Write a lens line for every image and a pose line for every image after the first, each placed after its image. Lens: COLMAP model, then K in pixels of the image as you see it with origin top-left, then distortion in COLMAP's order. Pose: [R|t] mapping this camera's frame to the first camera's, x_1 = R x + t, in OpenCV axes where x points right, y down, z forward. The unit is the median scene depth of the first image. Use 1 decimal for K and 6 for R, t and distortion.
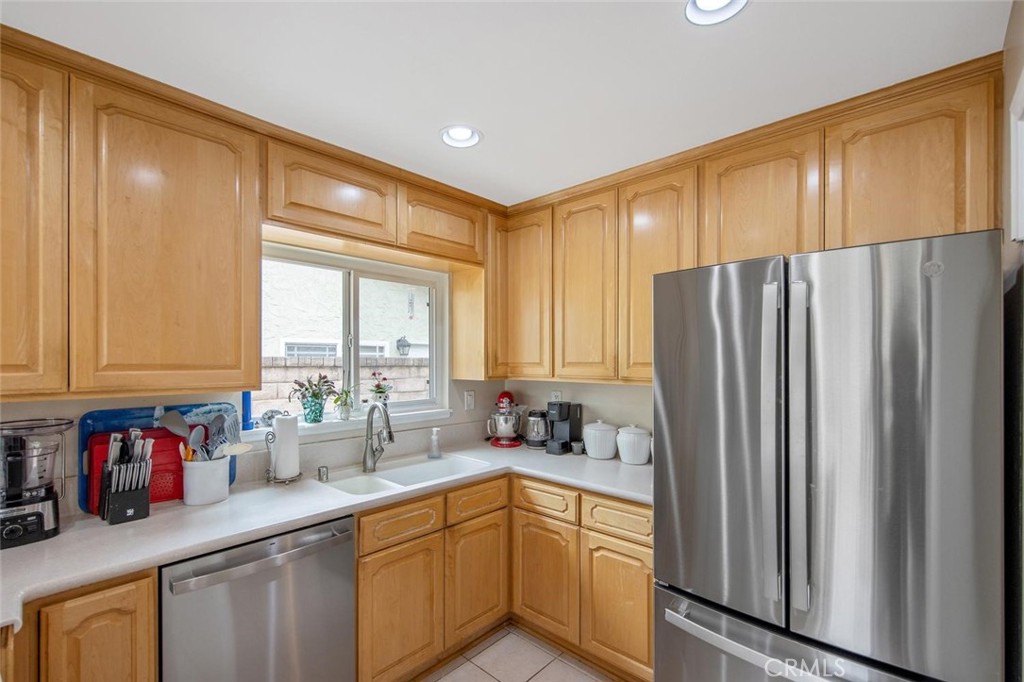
lens RADIAL K [[448.3, 0, 508.6], [0, 448.3, 362.0], [0, 0, 1]] dist [-0.001108, 0.000120]
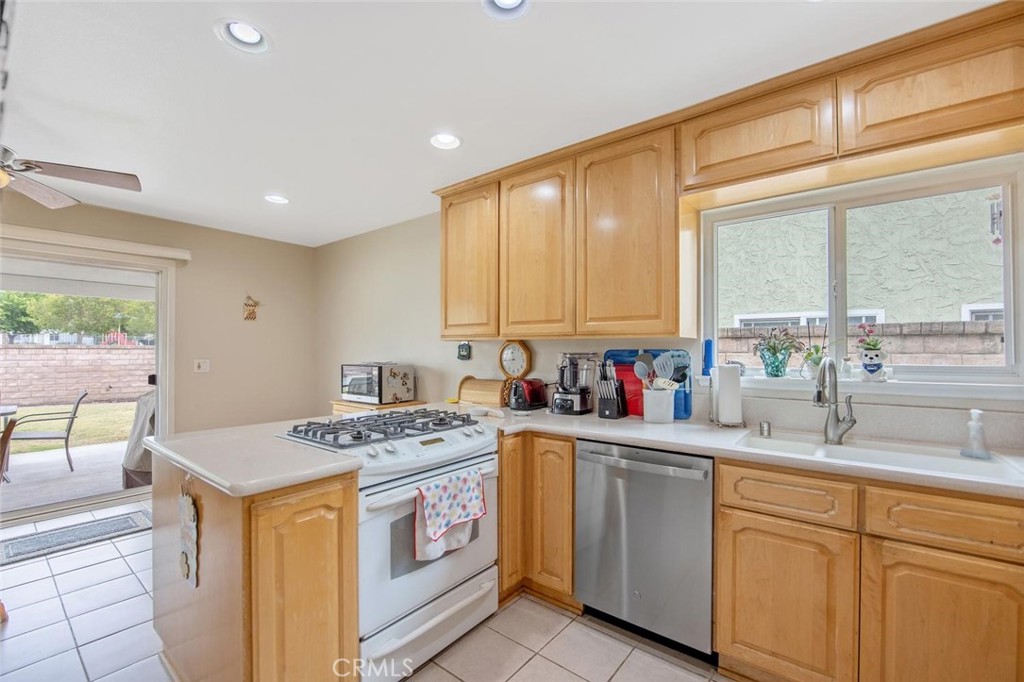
lens RADIAL K [[437.5, 0, 508.0], [0, 437.5, 348.1], [0, 0, 1]] dist [-0.012733, -0.000014]
pose [[0.072366, -0.008789, -0.997339, 0.406992], [-0.008567, 0.999919, -0.009433, 0.077862], [0.997341, 0.009227, 0.072285, 0.332540]]
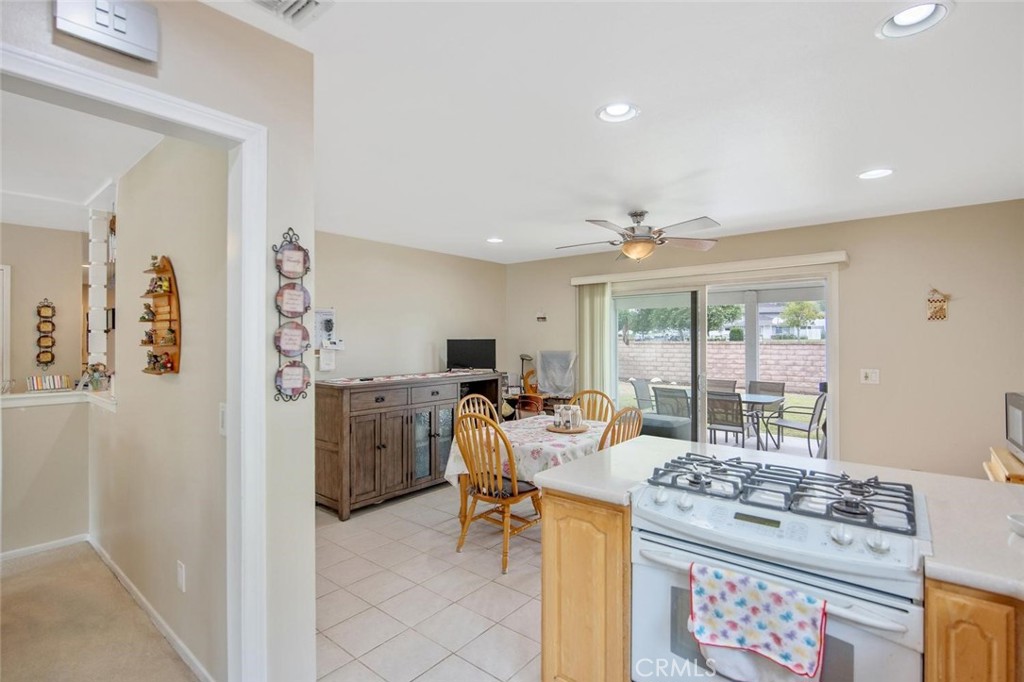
lens RADIAL K [[485.3, 0, 507.5], [0, 485.3, 341.3], [0, 0, 1]] dist [-0.000036, -0.000117]
pose [[-0.998137, -0.000958, -0.061006, 0.000896], [-0.001501, 0.999960, 0.008850, 0.013454], [0.060995, 0.008925, -0.998098, 0.808426]]
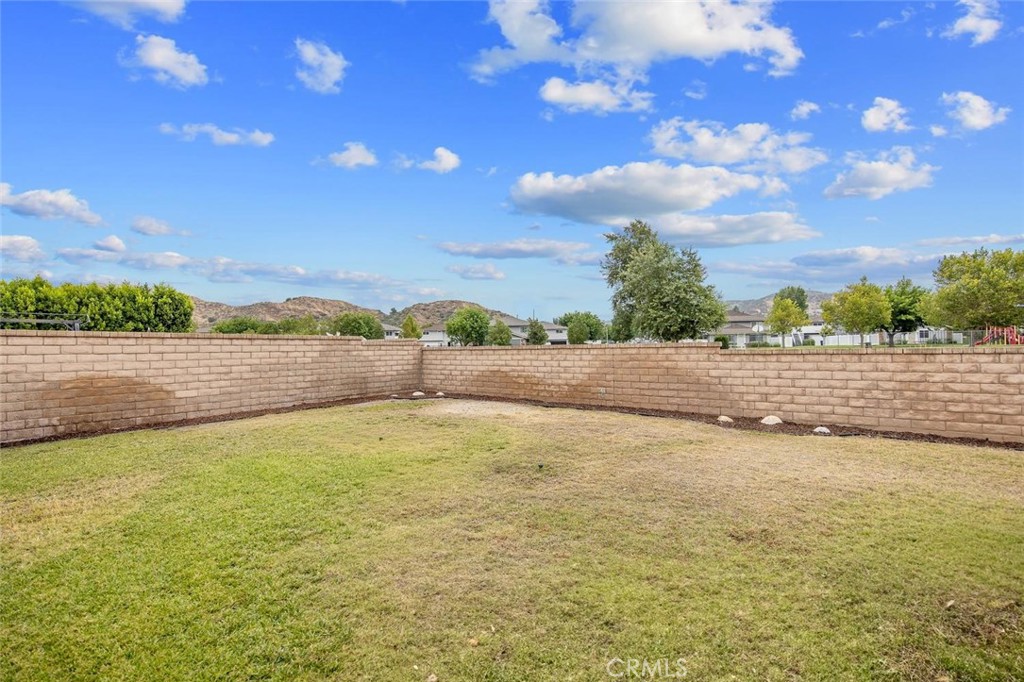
lens RADIAL K [[437.5, 0, 508.0], [0, 437.5, 348.1], [0, 0, 1]] dist [-0.012733, -0.000014]
pose [[-0.992364, 0.007302, -0.123129, -0.078726], [0.007299, 0.999973, 0.000481, 0.040711], [0.123129, -0.000422, -0.992391, -2.362067]]
